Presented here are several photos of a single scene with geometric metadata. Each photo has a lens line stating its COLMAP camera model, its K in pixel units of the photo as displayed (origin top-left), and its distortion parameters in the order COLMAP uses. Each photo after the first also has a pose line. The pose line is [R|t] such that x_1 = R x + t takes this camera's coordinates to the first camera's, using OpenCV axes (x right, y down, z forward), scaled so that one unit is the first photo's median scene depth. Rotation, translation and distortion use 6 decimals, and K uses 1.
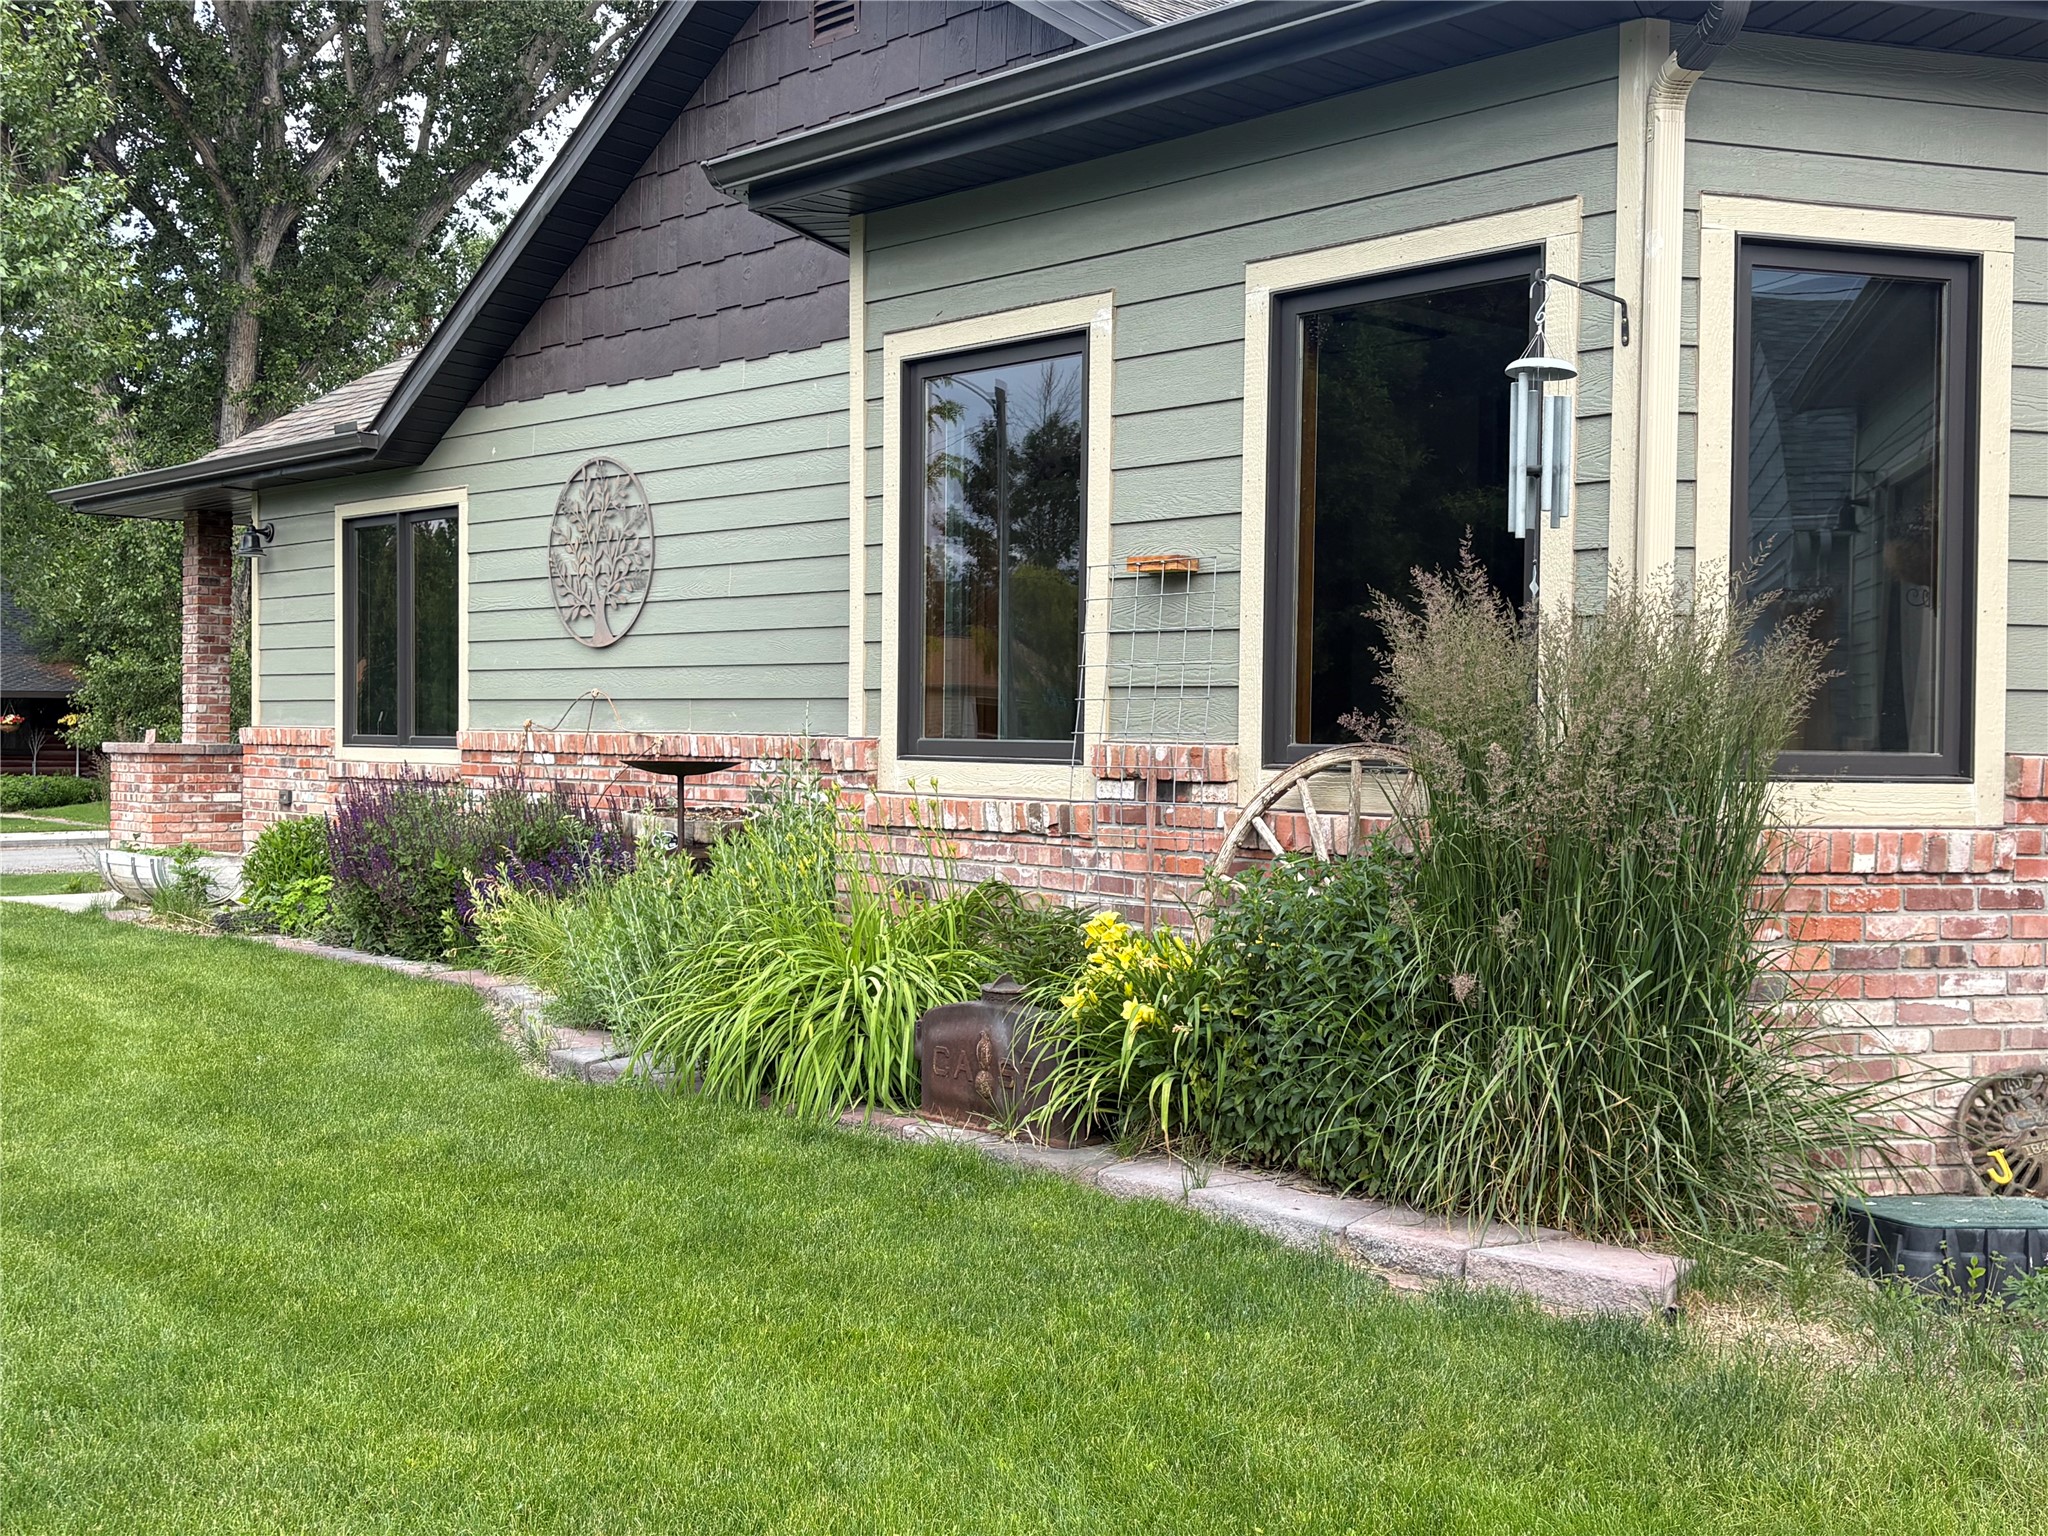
lens RADIAL K [[2227.8, 0, 1024.0], [0, 2227.8, 768.0], [0, 0, 1]] dist [0.014776, 0.006579]
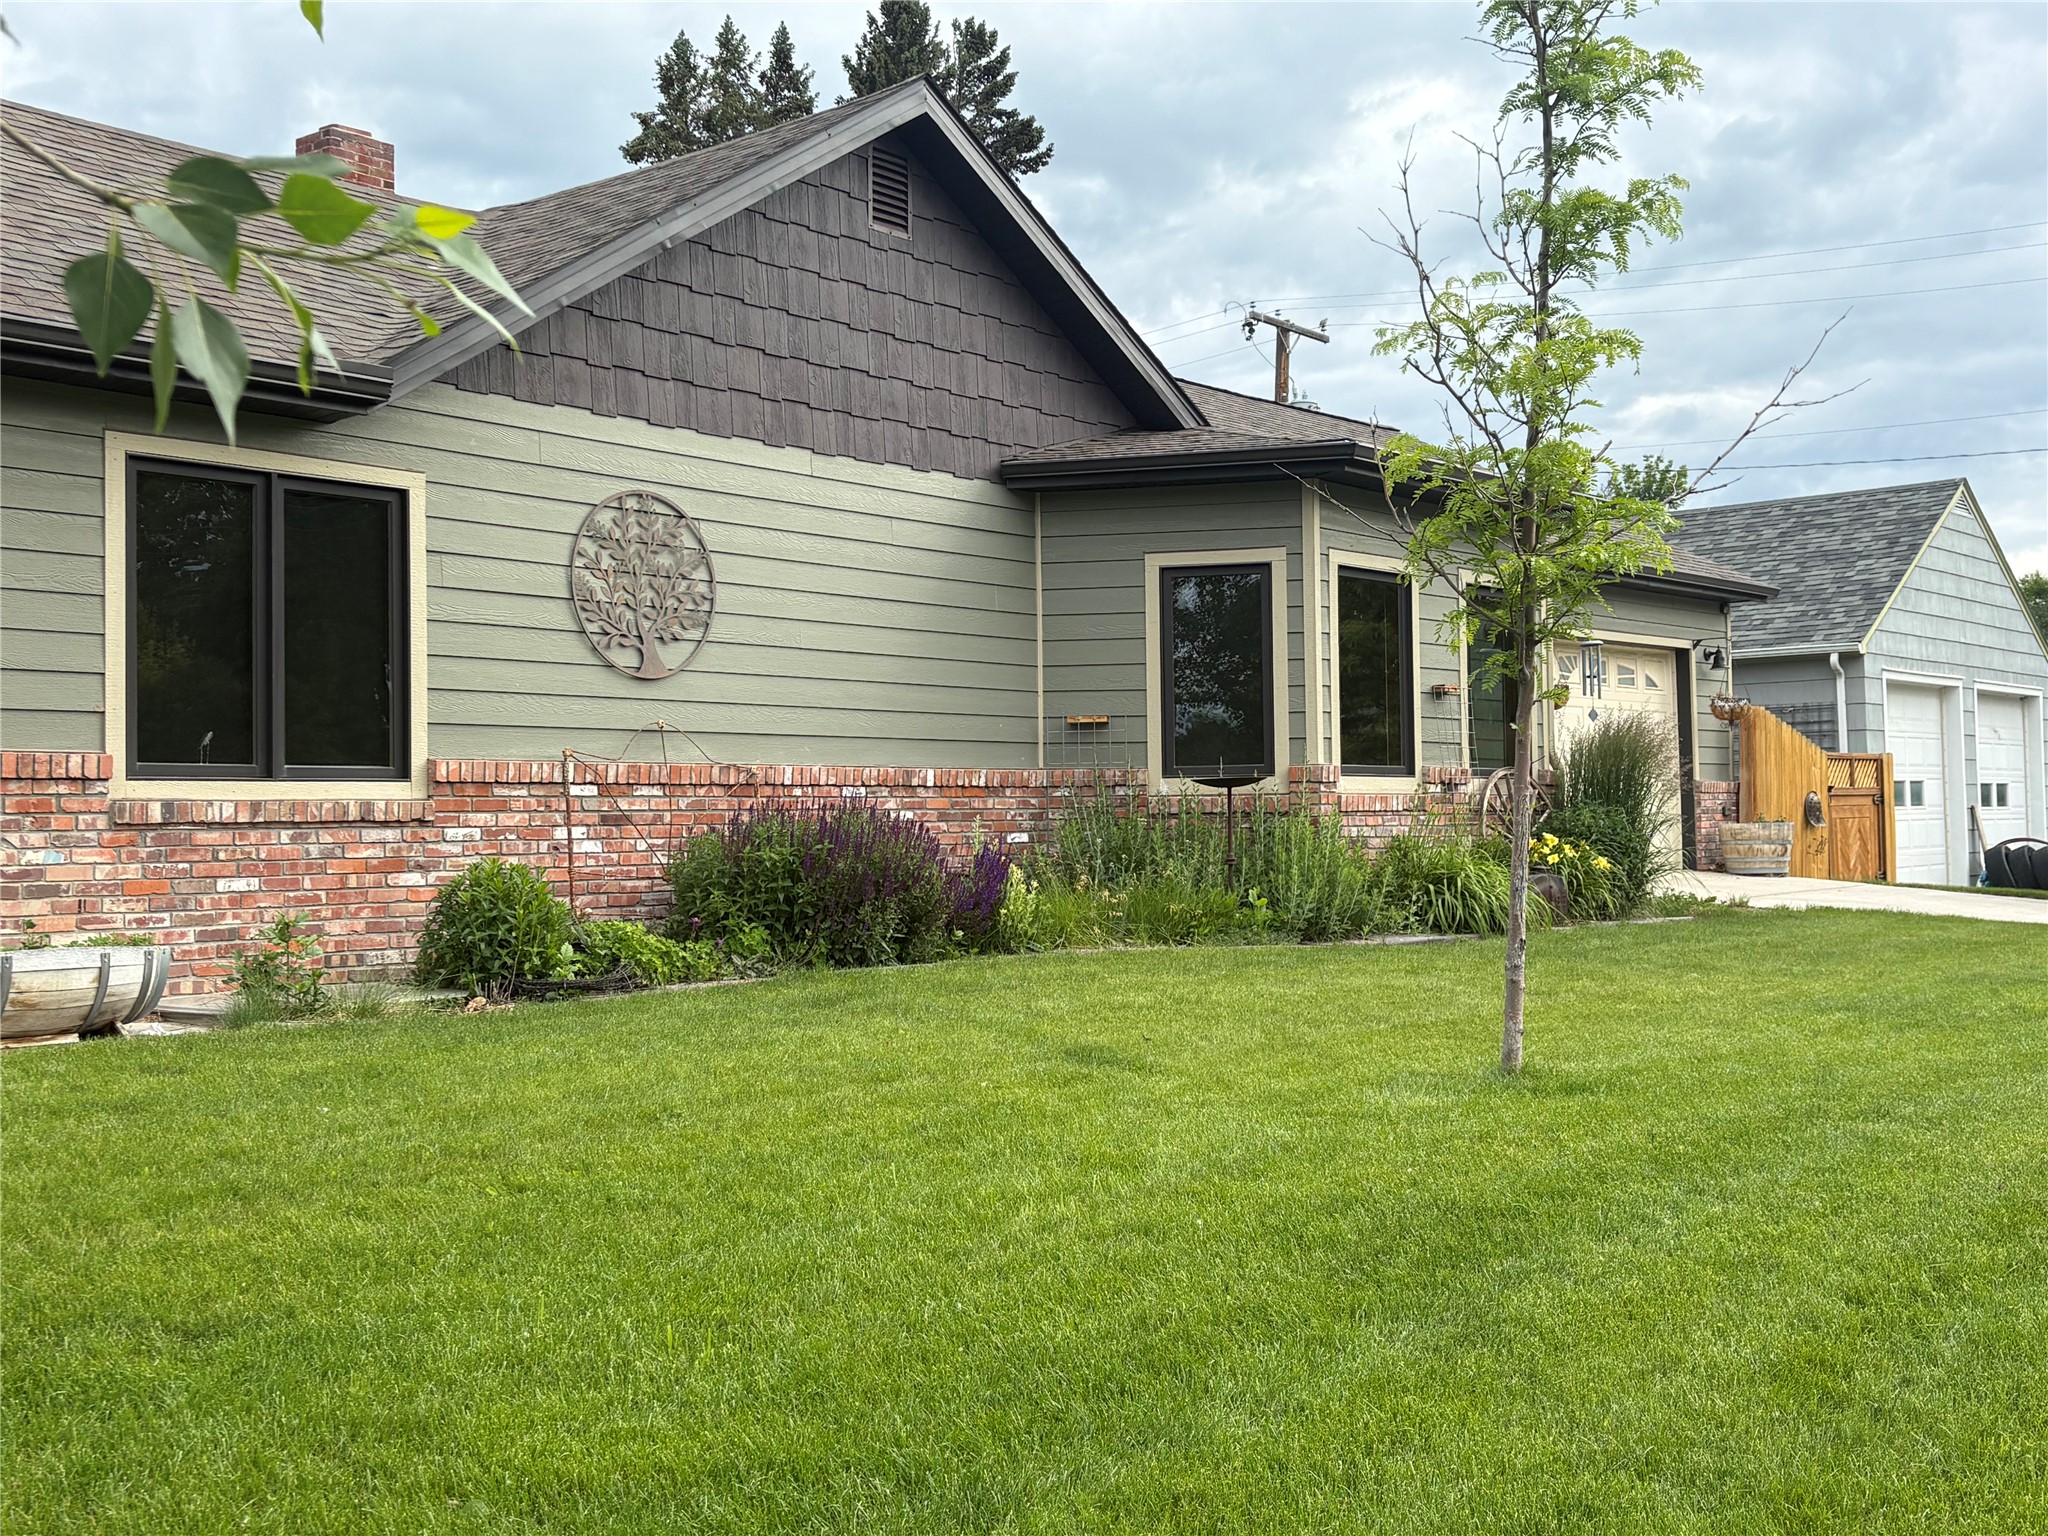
lens RADIAL K [[2227.8, 0, 1024.0], [0, 2227.8, 768.0], [0, 0, 1]] dist [0.014776, 0.006579]
pose [[-0.112829, 0.015583, 0.993492, -1.191476], [0.028209, 0.999524, -0.012474, 0.003560], [-0.993214, 0.026618, -0.113214, 0.931036]]
